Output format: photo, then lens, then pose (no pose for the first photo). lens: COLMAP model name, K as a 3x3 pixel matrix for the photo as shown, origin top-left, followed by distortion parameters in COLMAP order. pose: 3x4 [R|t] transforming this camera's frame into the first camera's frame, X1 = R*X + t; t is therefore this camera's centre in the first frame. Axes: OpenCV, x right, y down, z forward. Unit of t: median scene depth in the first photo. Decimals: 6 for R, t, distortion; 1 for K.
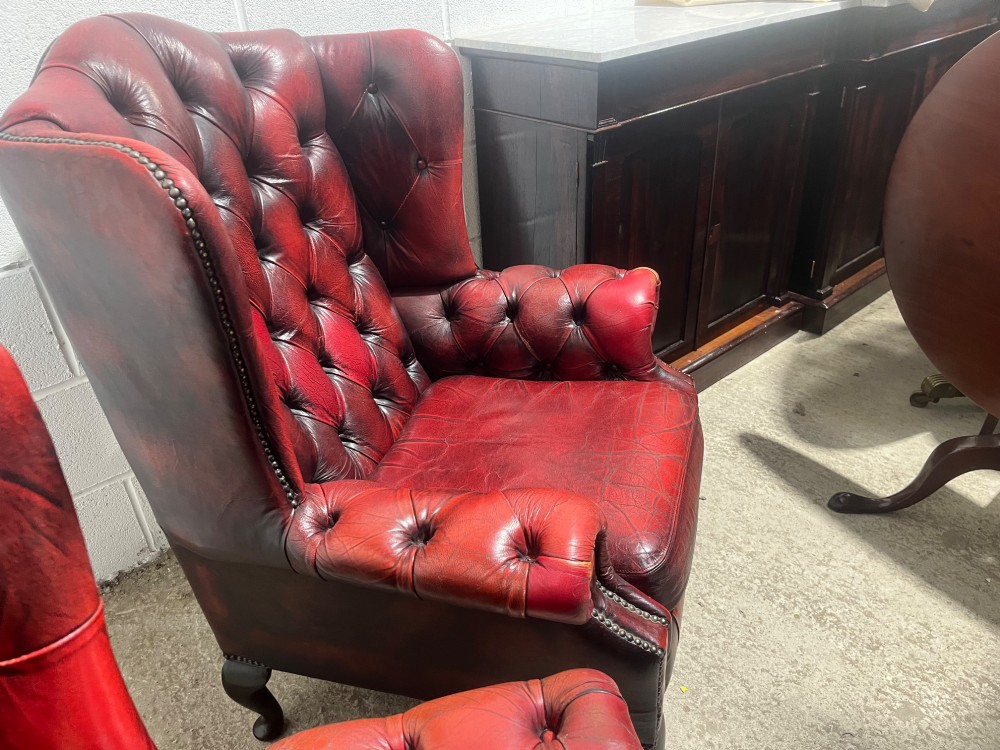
lens RADIAL K [[757.6, 0, 494.0], [0, 757.6, 381.5], [0, 0, 1]] dist [0.058975, -0.085875]
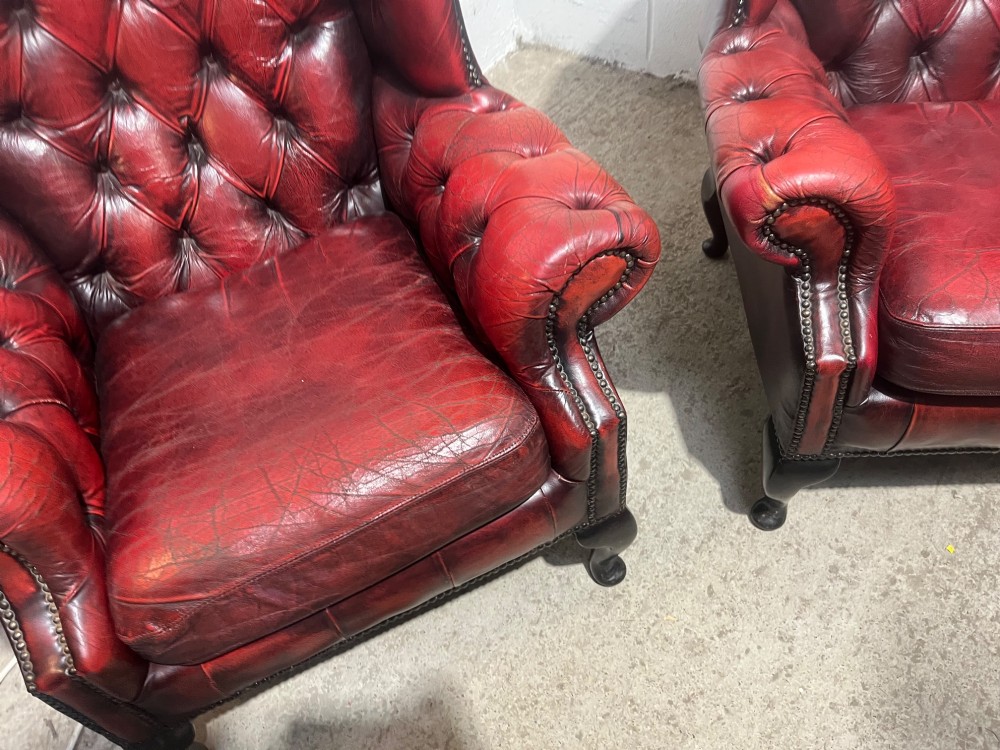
lens RADIAL K [[757.6, 0, 508.1], [0, 757.6, 369.0], [0, 0, 1]] dist [0.058975, -0.085875]
pose [[0.244407, 0.761253, -0.600633, 0.499393], [-0.414212, 0.642023, 0.645163, -0.067608], [0.876752, 0.091107, 0.472235, 0.162322]]
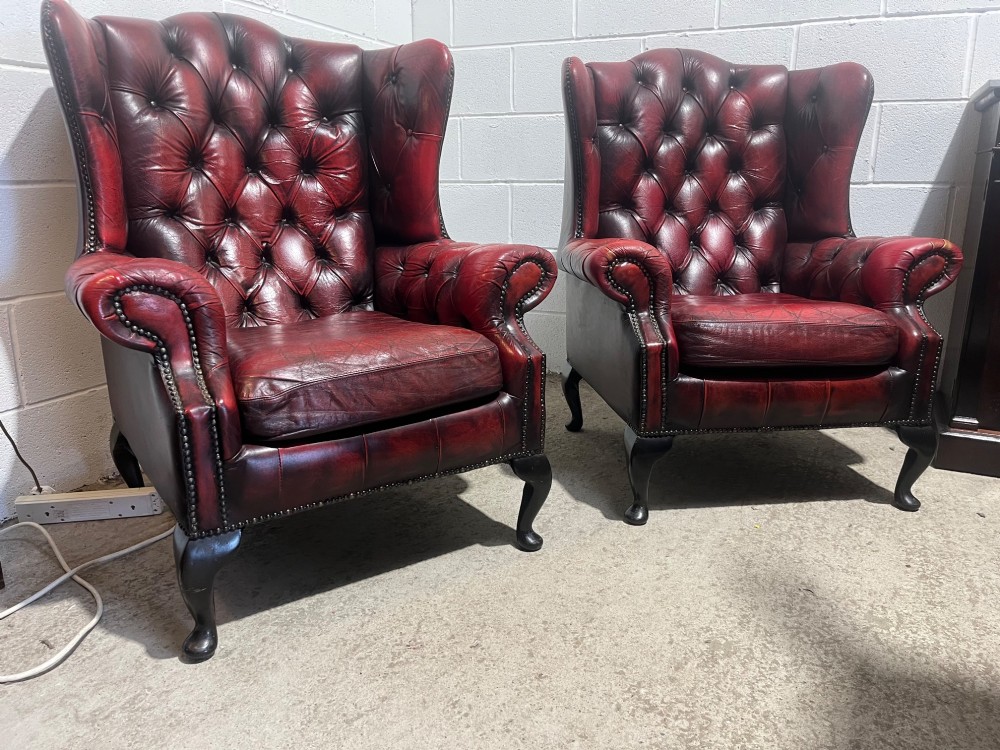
lens RADIAL K [[757.6, 0, 505.8], [0, 757.6, 369.2], [0, 0, 1]] dist [0.058975, -0.085875]
pose [[0.403203, 0.281153, -0.870850, 1.115059], [-0.500077, 0.864671, 0.047623, 0.337430], [0.766388, 0.416290, 0.489236, -0.015542]]
